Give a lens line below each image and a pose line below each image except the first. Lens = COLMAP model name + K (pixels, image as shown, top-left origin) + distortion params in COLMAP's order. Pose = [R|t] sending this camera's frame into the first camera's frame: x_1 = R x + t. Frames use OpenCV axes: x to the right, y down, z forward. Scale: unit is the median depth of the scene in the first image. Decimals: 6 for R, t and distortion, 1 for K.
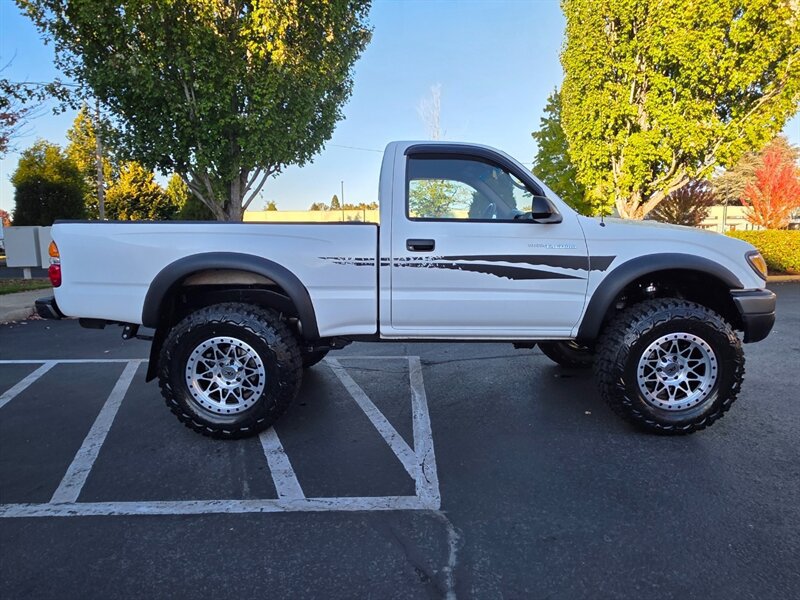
lens RADIAL K [[429.2, 0, 400.0], [0, 429.2, 300.0], [0, 0, 1]] dist [0.000055, 0.000200]
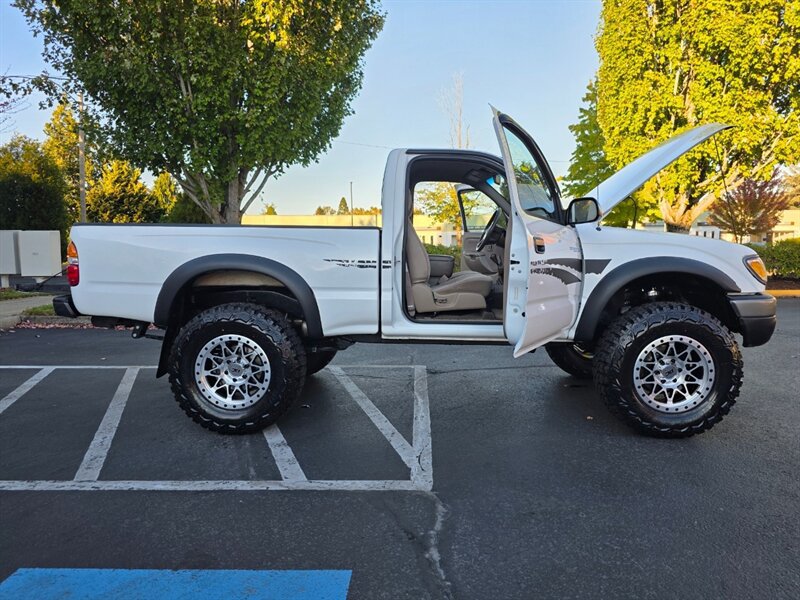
lens RADIAL K [[548.2, 0, 407.8], [0, 548.2, 315.2], [0, 0, 1]] dist [0.045112, -0.035103]
pose [[0.999380, 0.008517, -0.034167, 0.033099], [-0.009367, 0.999649, -0.024782, 0.035081], [0.033943, 0.025086, 0.999109, -0.170170]]
